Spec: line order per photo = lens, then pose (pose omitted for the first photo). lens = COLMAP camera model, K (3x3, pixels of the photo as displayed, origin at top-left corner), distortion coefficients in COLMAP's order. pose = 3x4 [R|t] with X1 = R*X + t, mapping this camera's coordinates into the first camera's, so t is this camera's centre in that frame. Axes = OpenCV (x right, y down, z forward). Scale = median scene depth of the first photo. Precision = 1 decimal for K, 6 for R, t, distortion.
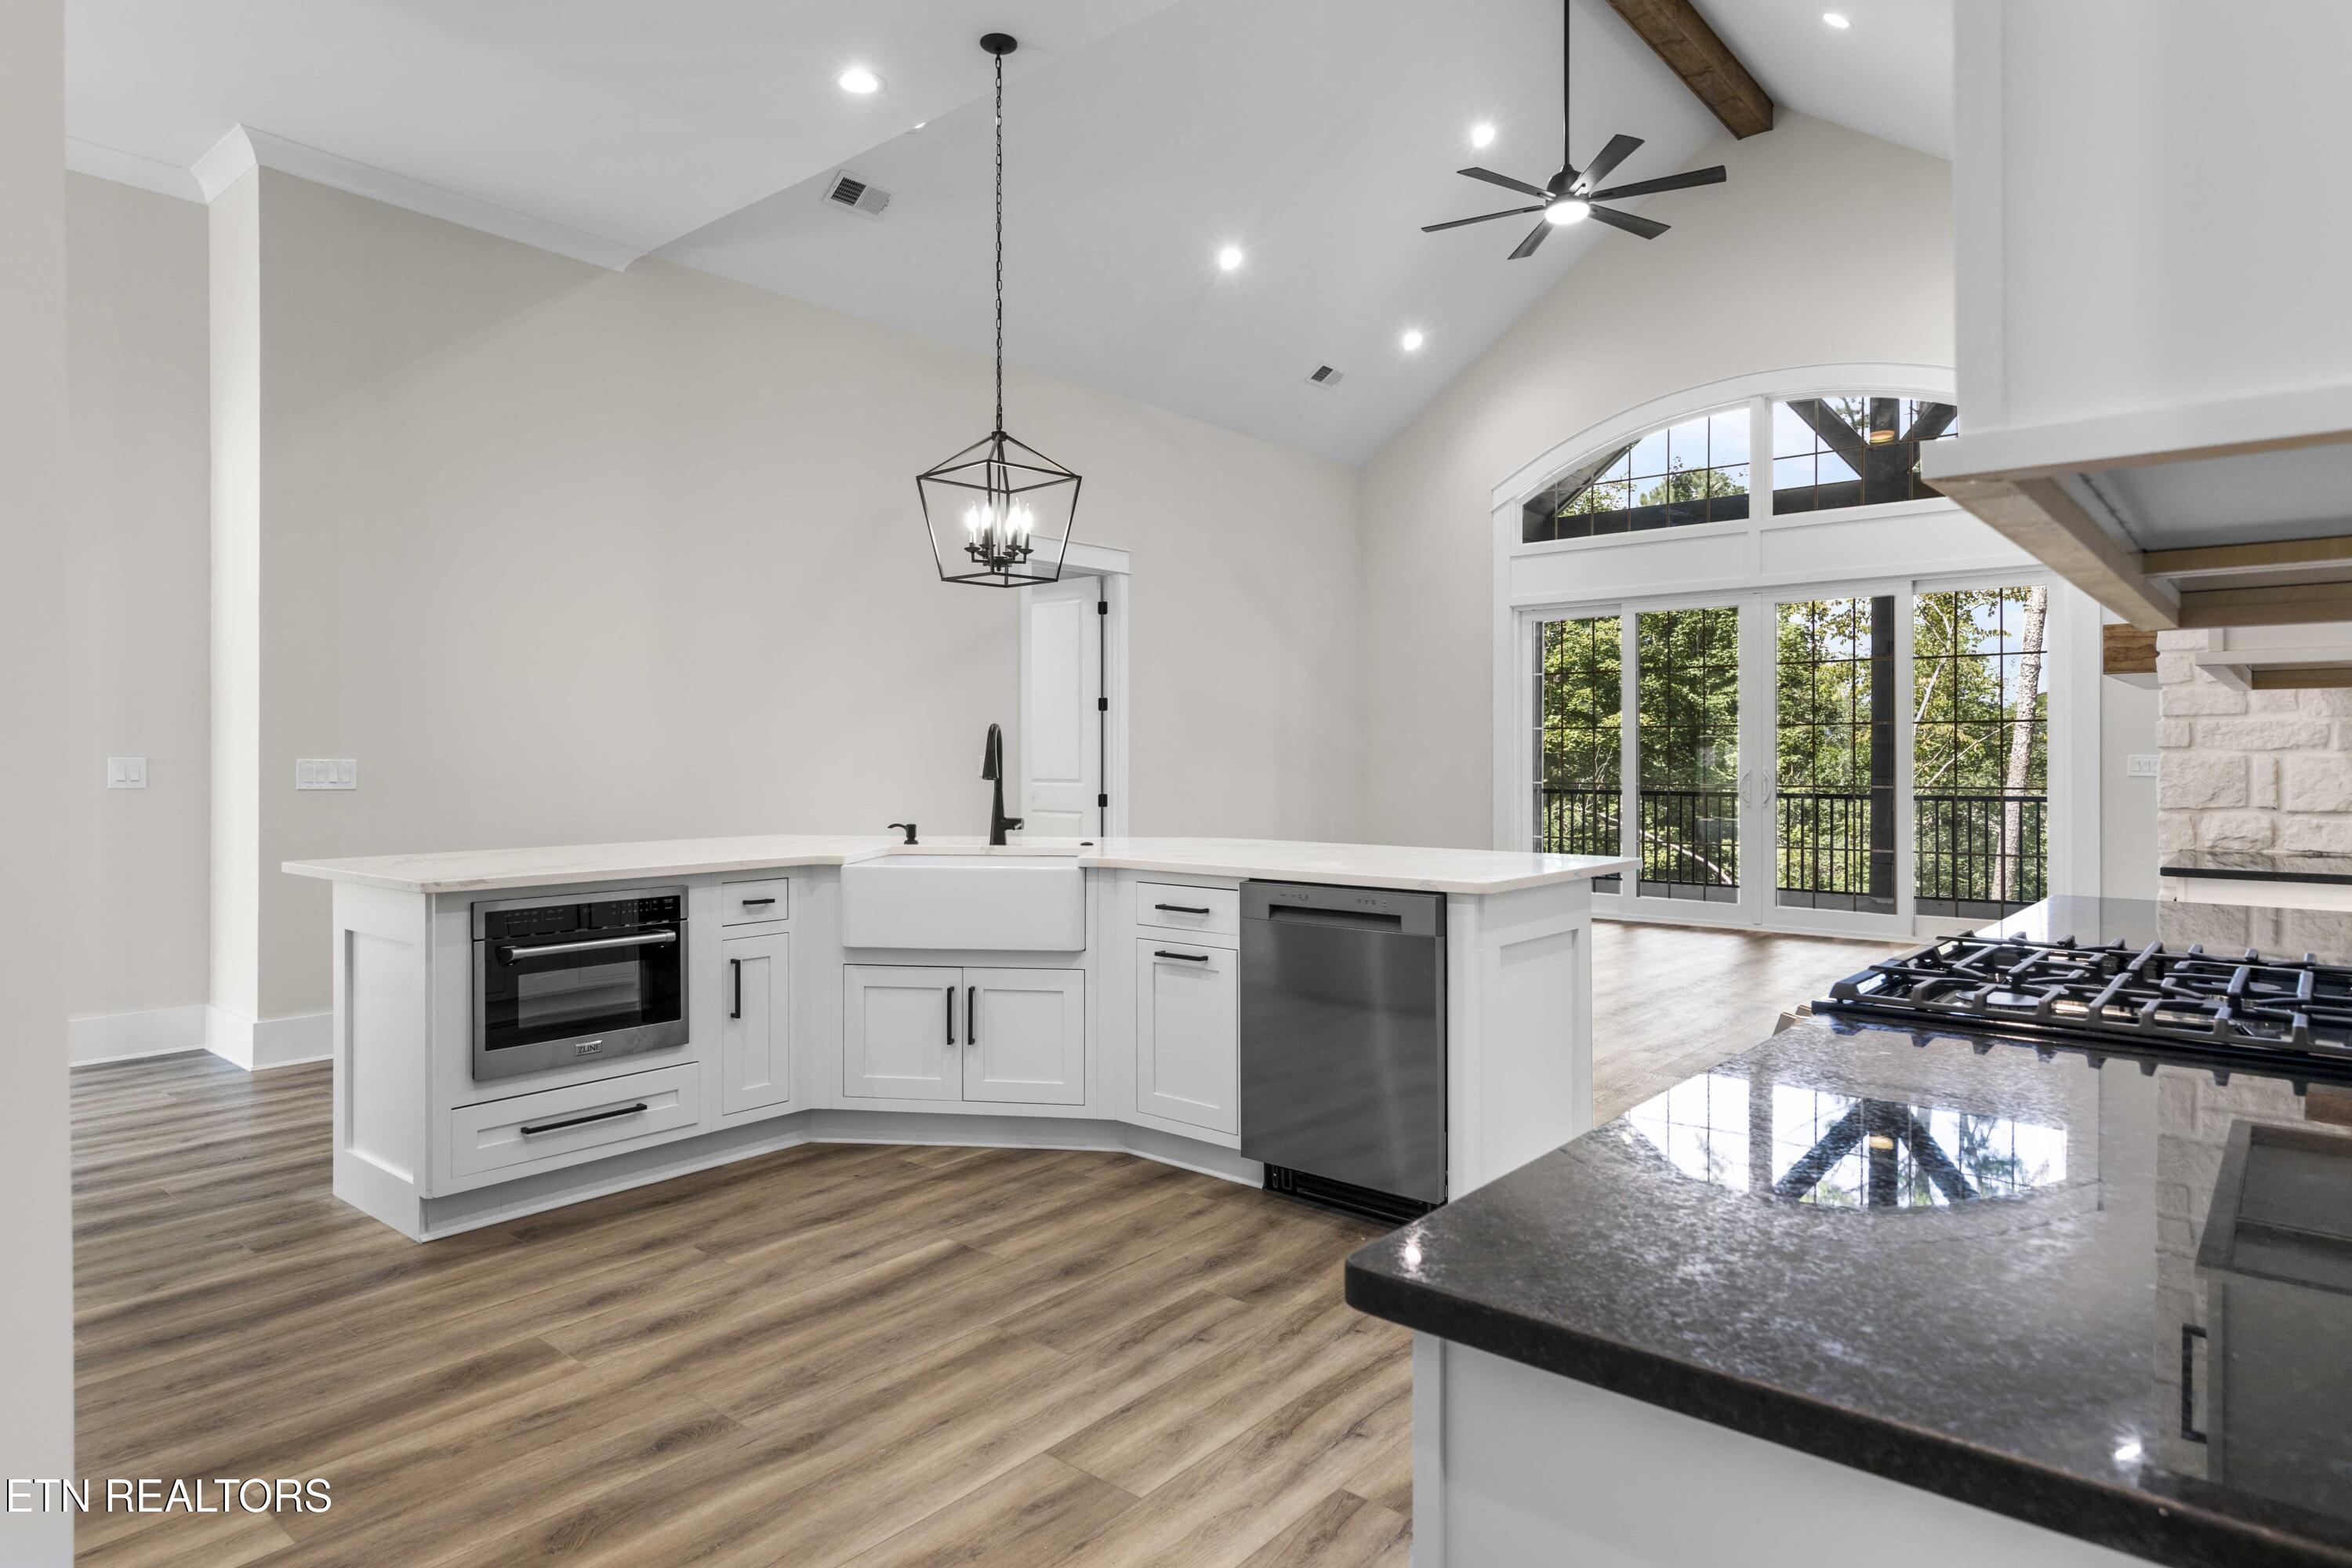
lens RADIAL K [[1393.9, 0, 1129.7], [0, 1393.9, 739.8], [0, 0, 1]] dist [0.010207, -0.002043]
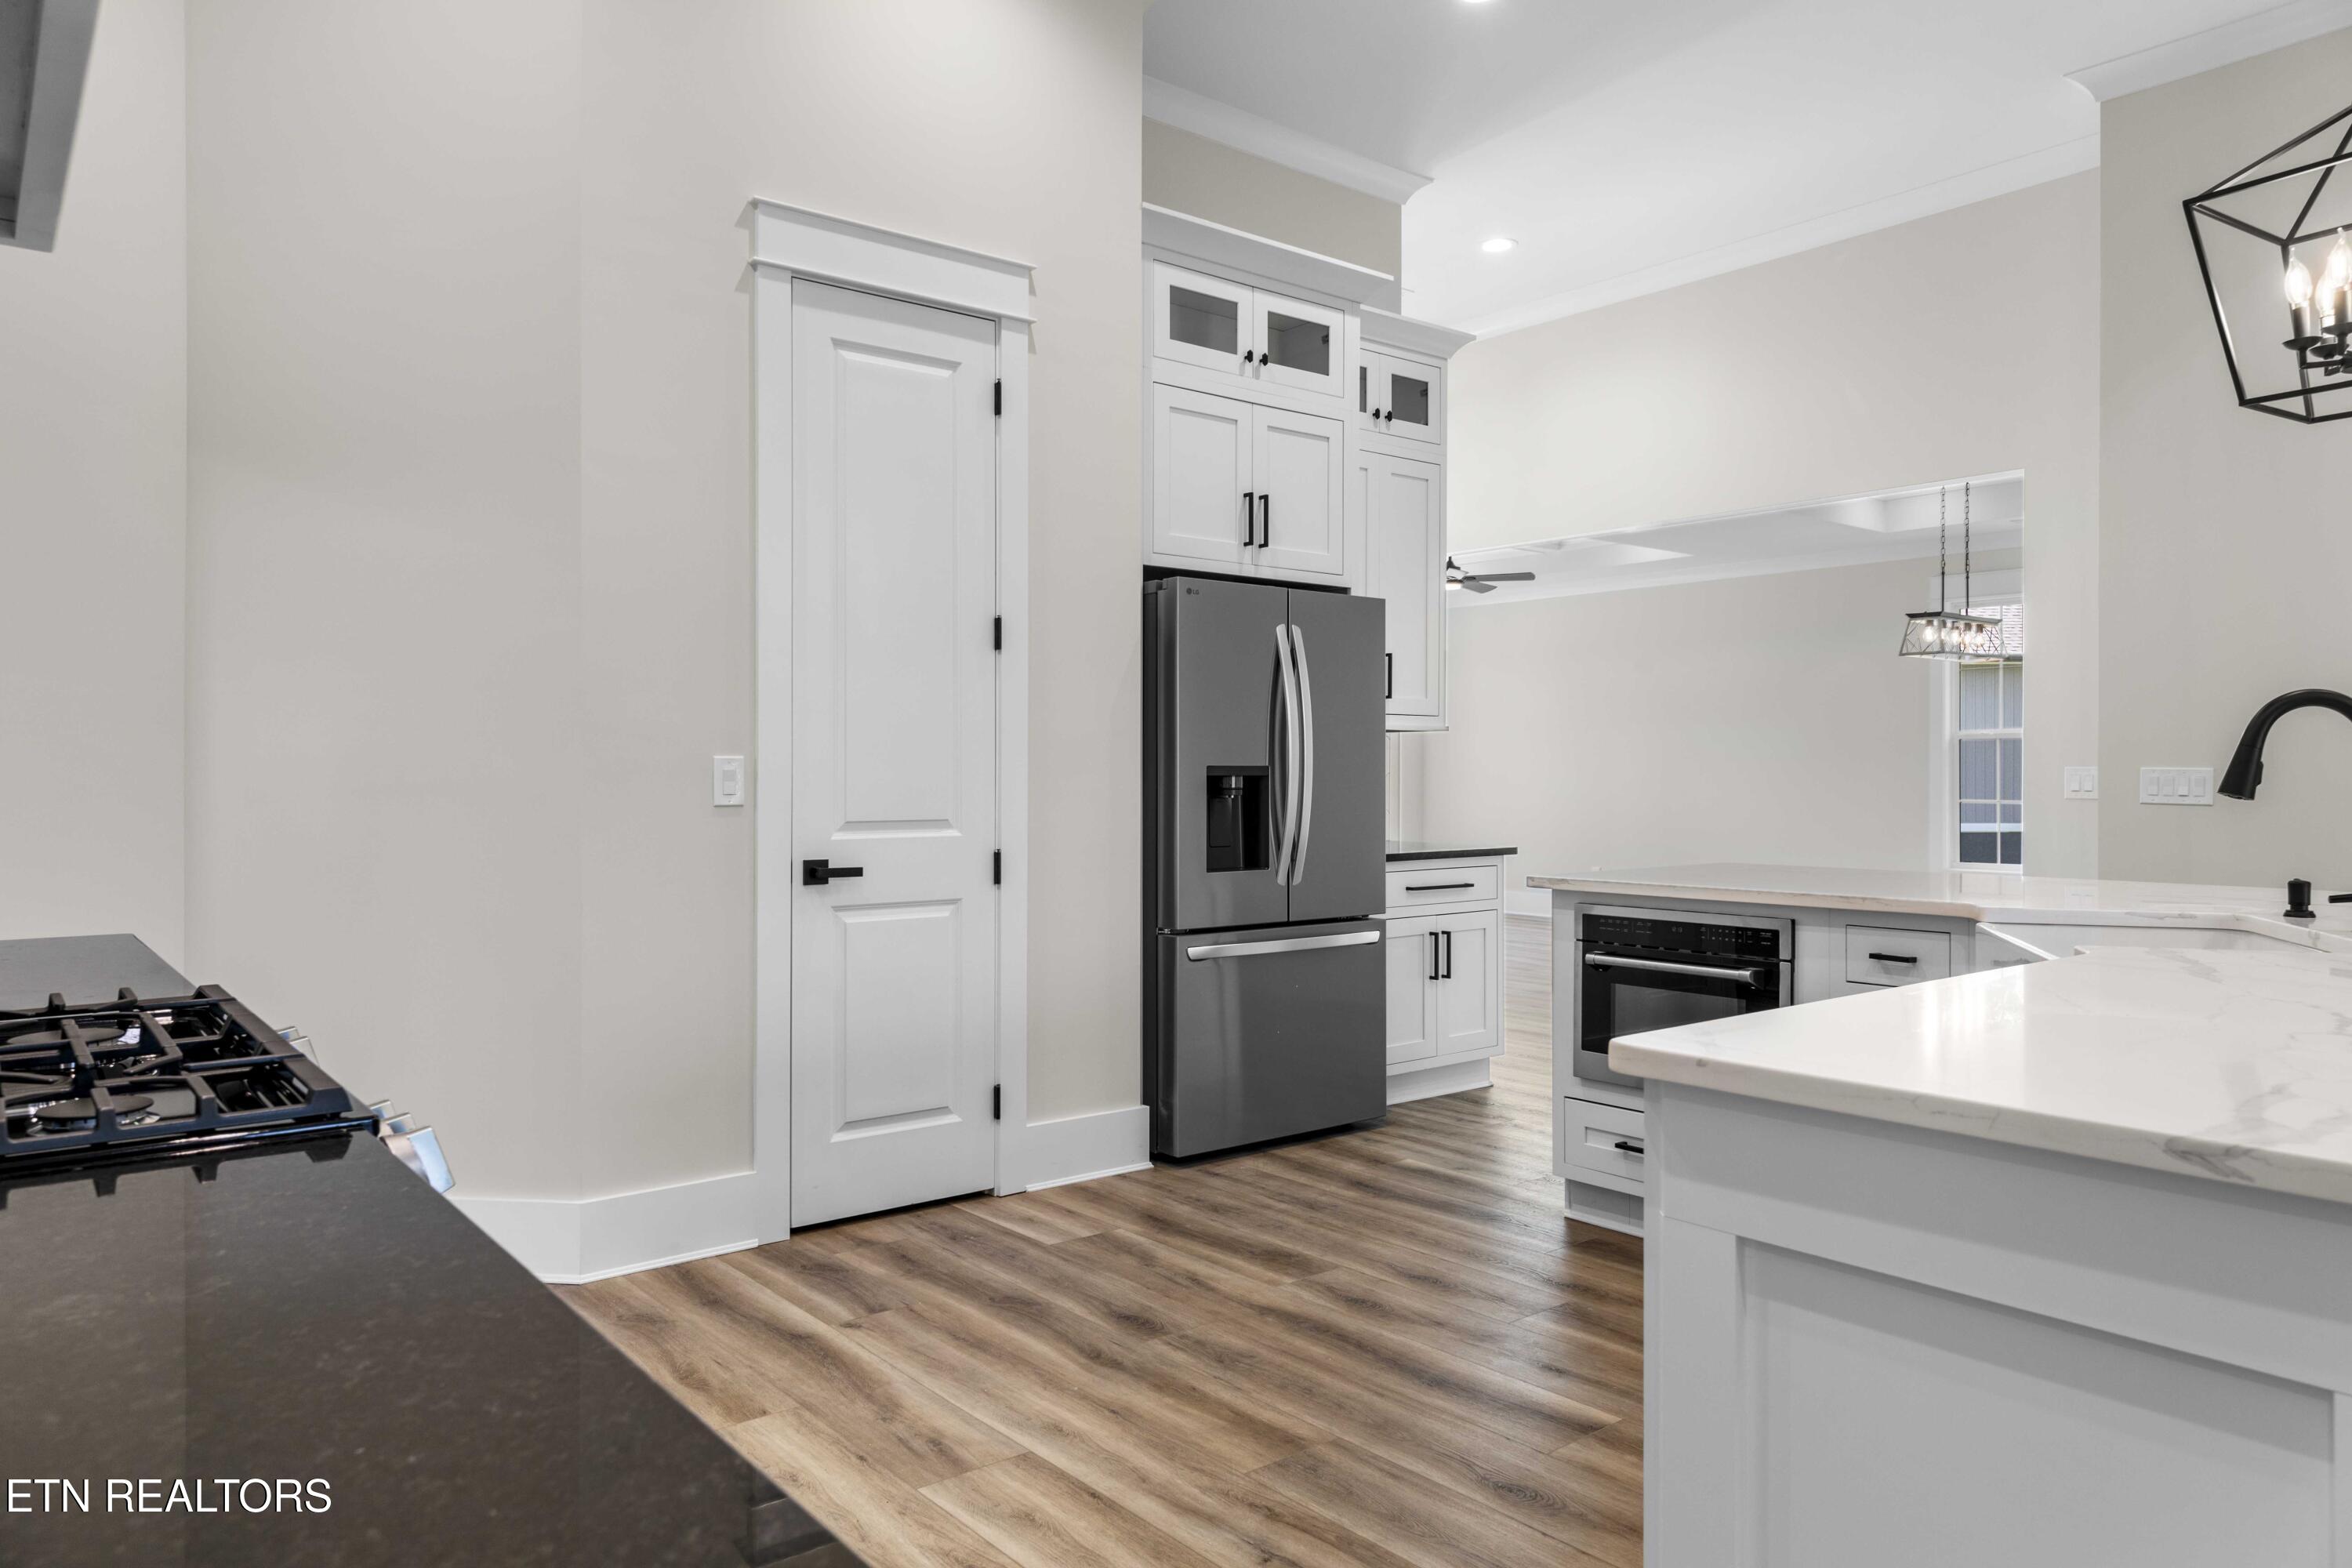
lens RADIAL K [[1545.3, 0, 1159.9], [0, 1545.3, 786.0], [0, 0, 1]] dist [-0.003680, 0.001497]
pose [[-0.195172, 0.008306, -0.980734, 0.897909], [0.009799, 0.999931, 0.006519, 0.026432], [0.980720, -0.008338, -0.195240, 1.180534]]
